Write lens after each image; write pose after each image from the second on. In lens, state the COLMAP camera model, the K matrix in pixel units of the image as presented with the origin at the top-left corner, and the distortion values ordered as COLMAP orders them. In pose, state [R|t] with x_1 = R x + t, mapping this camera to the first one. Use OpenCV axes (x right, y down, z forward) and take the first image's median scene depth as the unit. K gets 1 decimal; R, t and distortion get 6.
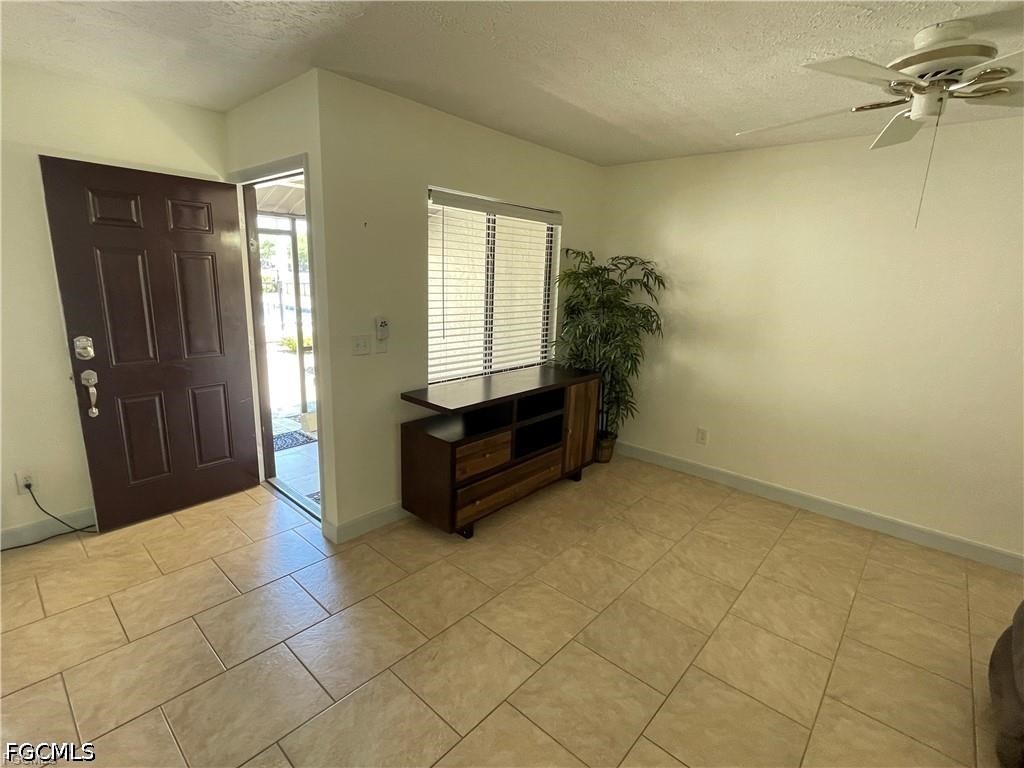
lens RADIAL K [[483.6, 0, 520.8], [0, 483.6, 381.3], [0, 0, 1]] dist [0.002240, -0.000067]
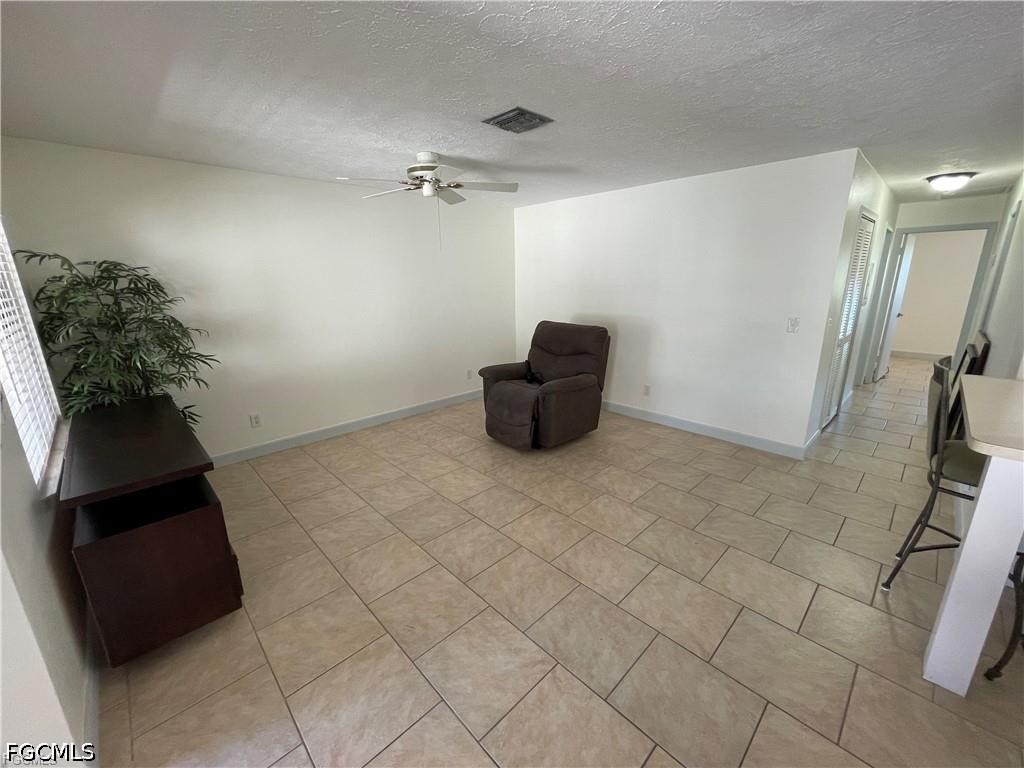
lens RADIAL K [[418.4, 0, 489.5], [0, 418.4, 390.7], [0, 0, 1]] dist [-0.002449, 0.000287]
pose [[0.101663, -0.298226, 0.949066, -0.726794], [0.234616, 0.934286, 0.268450, -0.132885], [-0.966757, 0.195375, 0.164951, 0.432446]]
